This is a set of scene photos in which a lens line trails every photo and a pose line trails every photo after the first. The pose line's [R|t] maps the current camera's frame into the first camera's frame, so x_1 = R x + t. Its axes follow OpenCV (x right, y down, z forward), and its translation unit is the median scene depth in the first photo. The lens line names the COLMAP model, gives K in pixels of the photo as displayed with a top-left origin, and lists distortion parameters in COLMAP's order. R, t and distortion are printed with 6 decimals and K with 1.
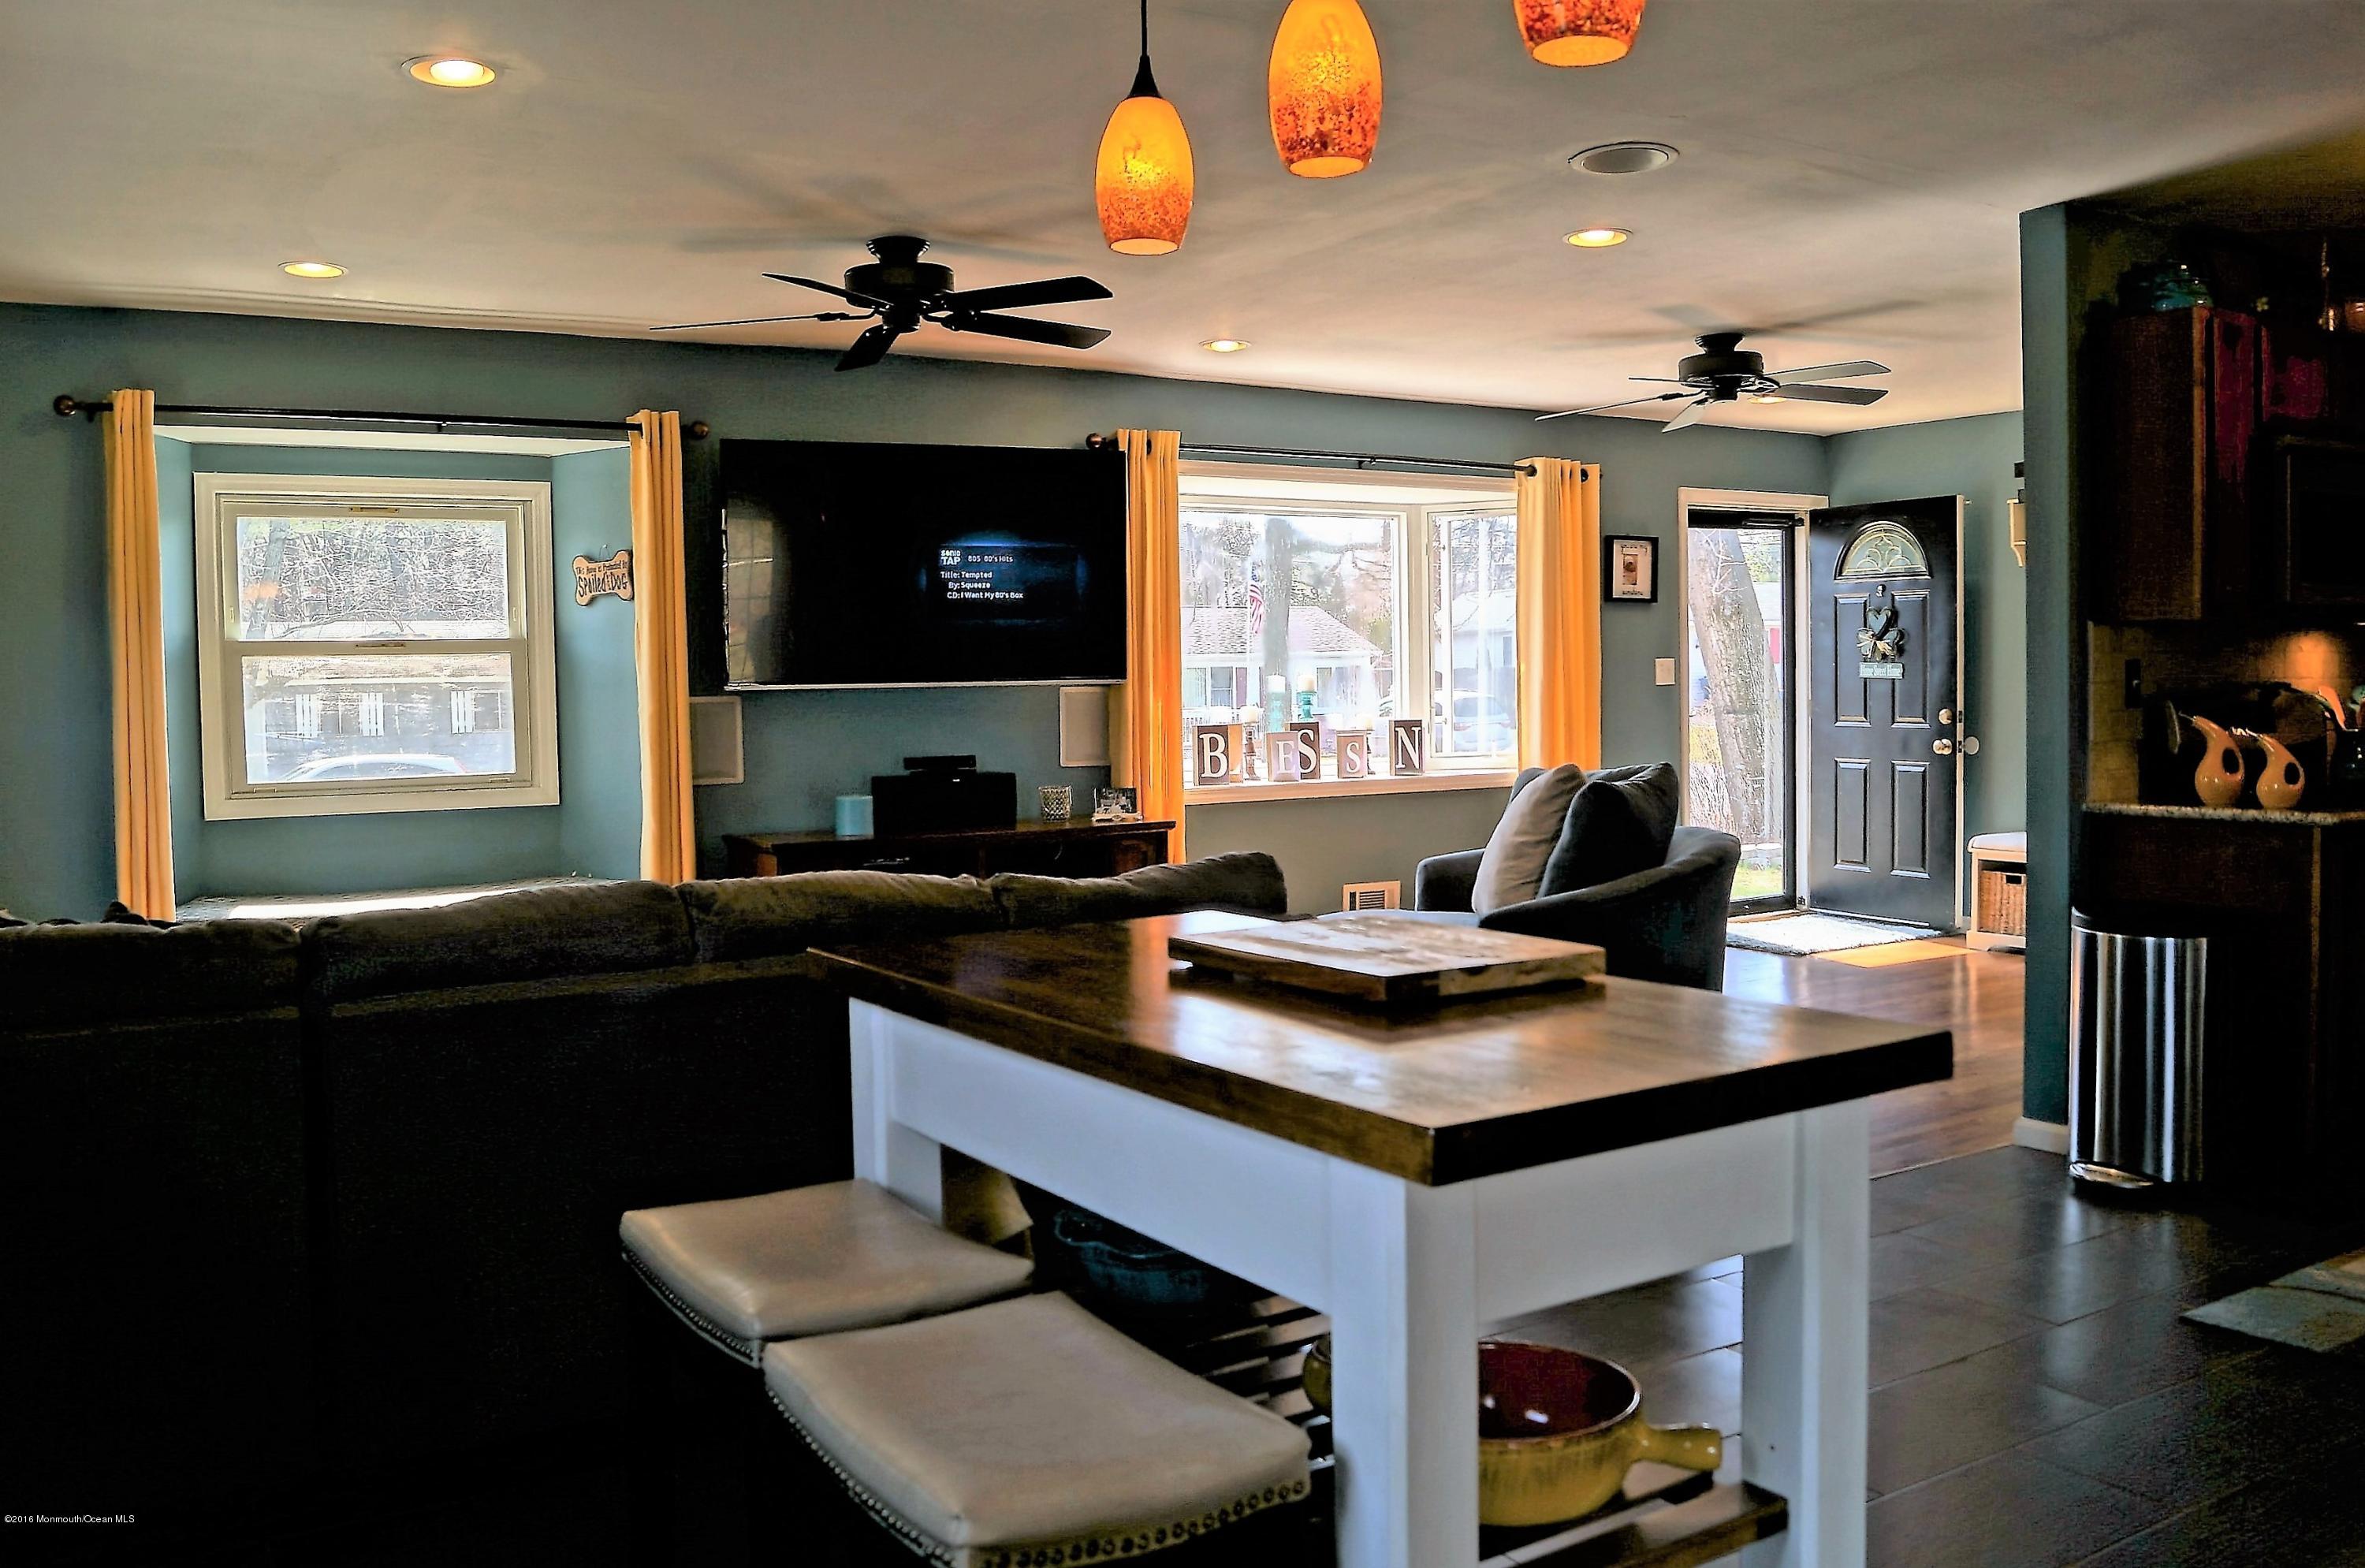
lens RADIAL K [[1931.8, 0, 1182.5], [0, 1931.8, 784.0], [0, 0, 1]] dist [-0.073737, 0.012559]
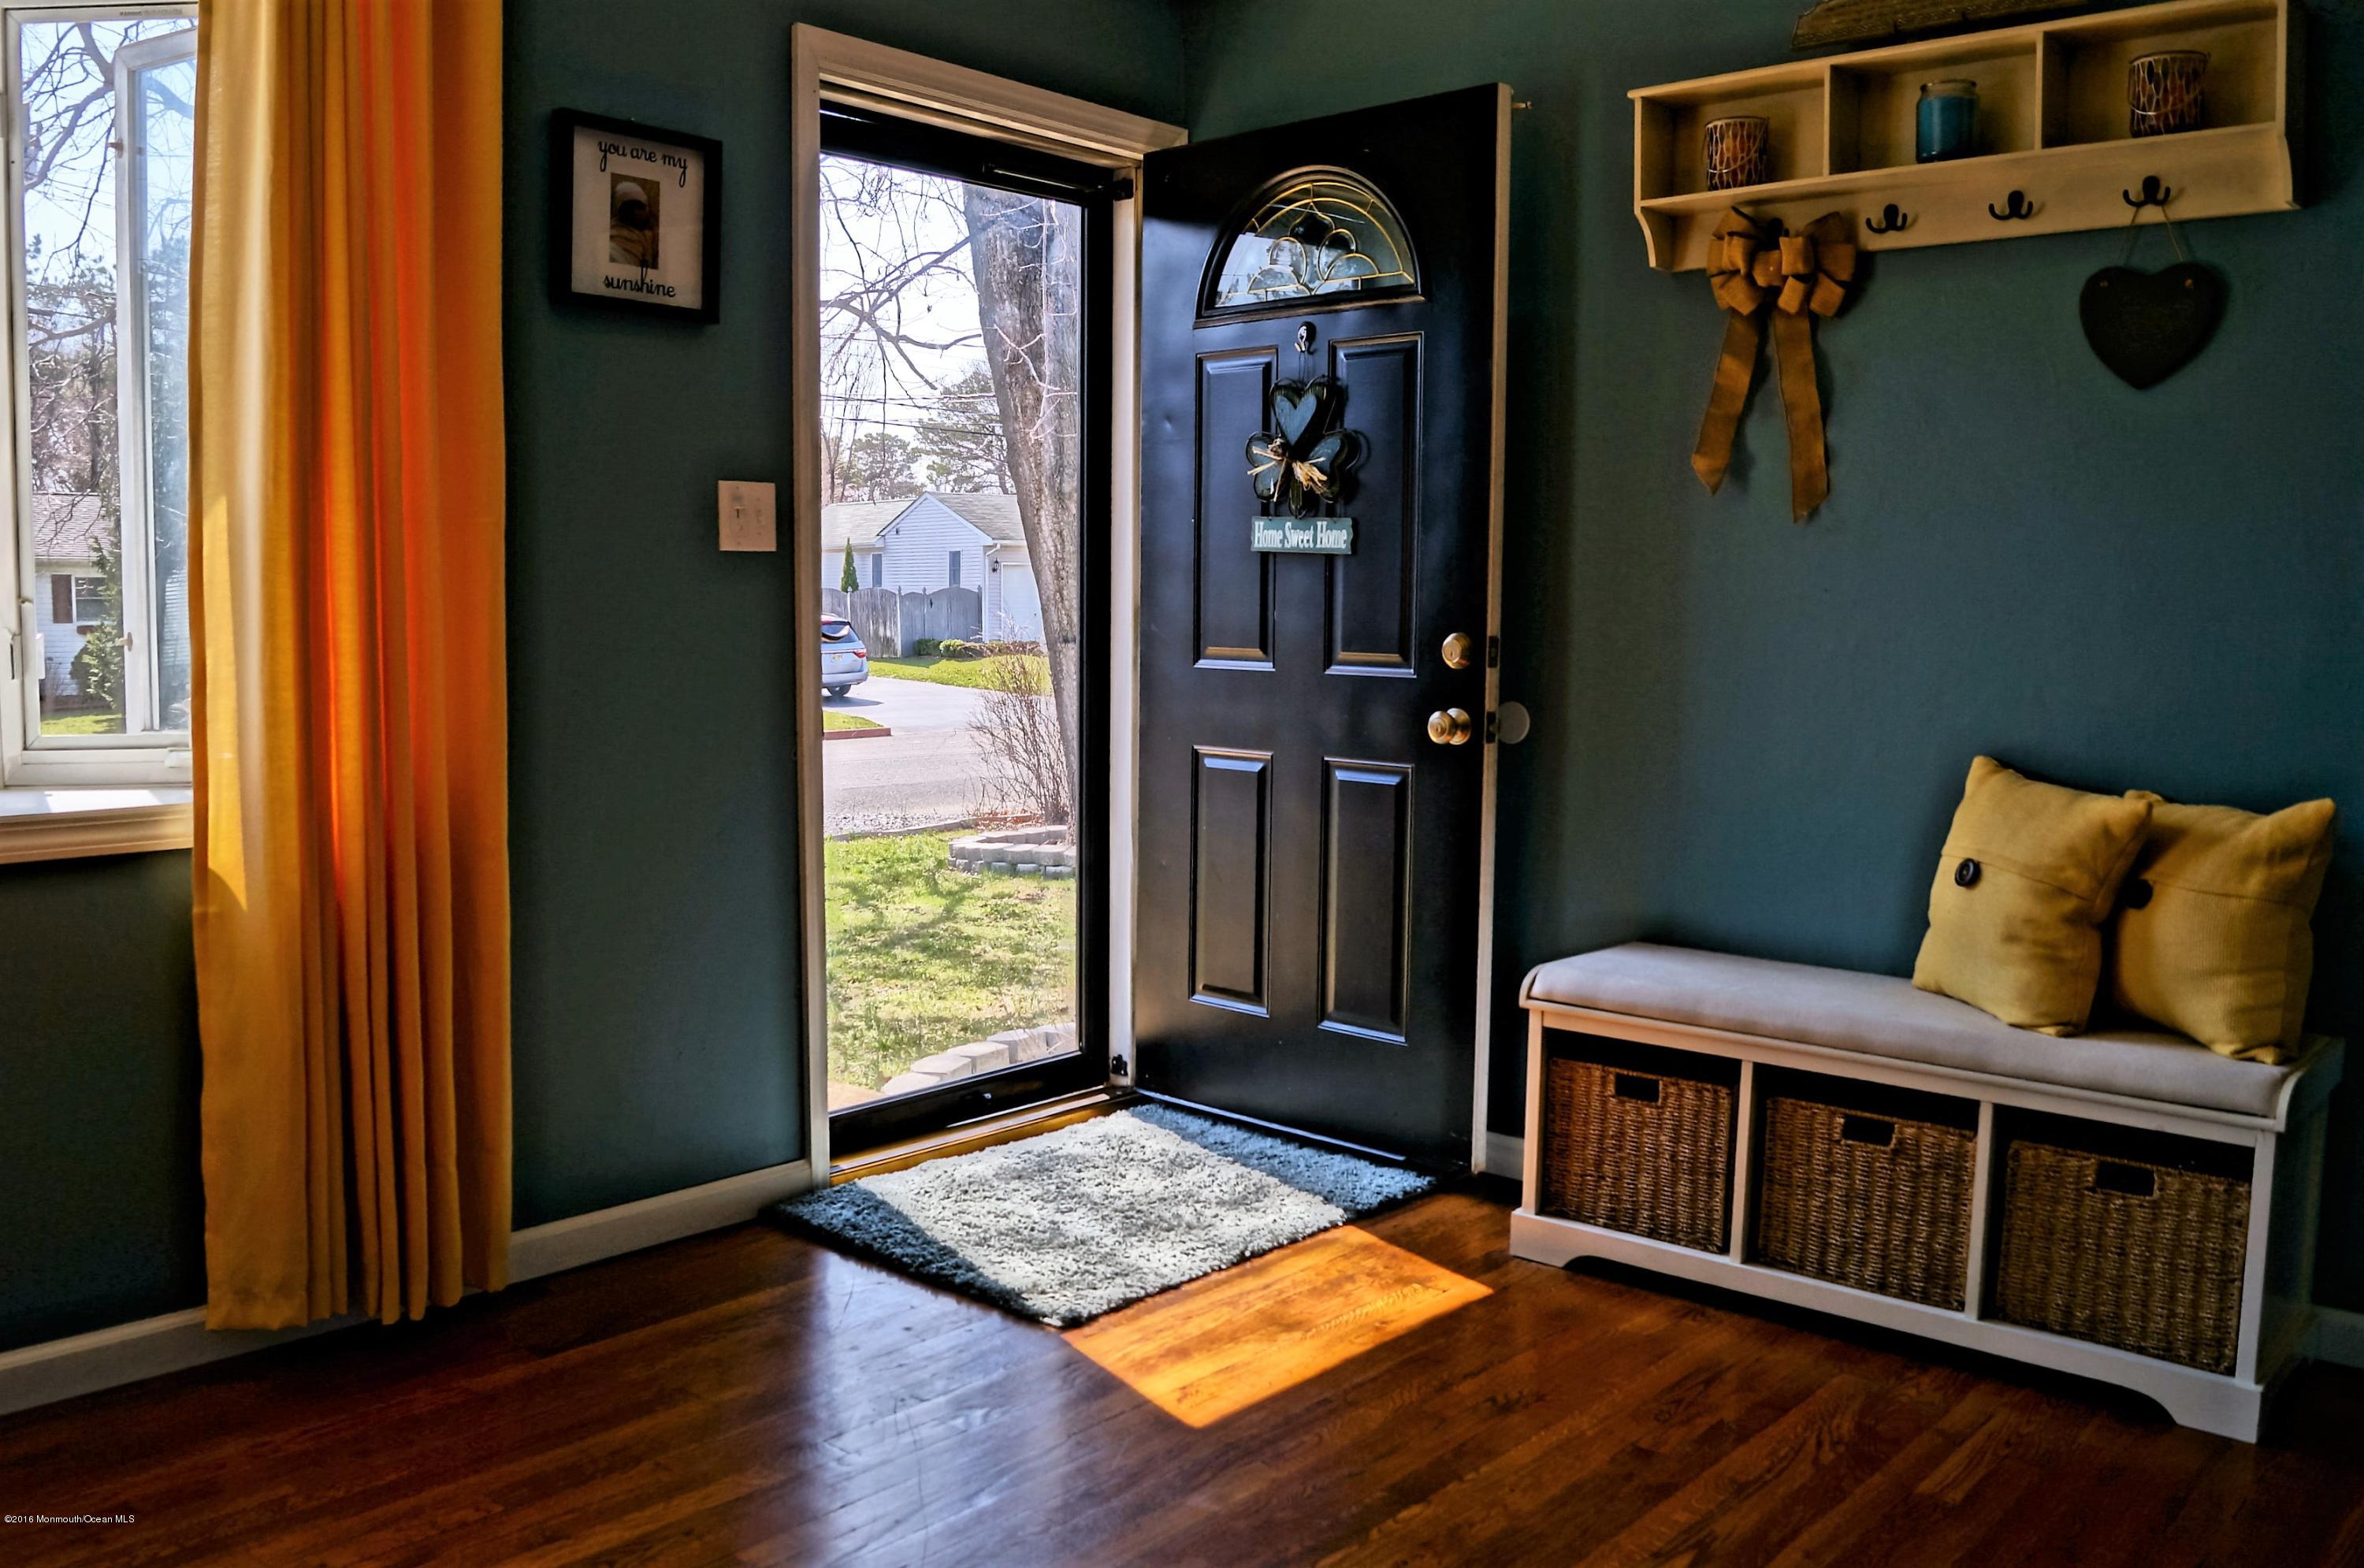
lens RADIAL K [[2001.9, 0, 1142.7], [0, 2001.9, 787.2], [0, 0, 1]] dist [-0.080545, 0.003923]
pose [[0.961035, 0.001006, 0.276426, 0.216230], [-0.010877, 0.999356, 0.034182, -0.019867], [-0.276213, -0.035856, 0.960427, 0.601813]]
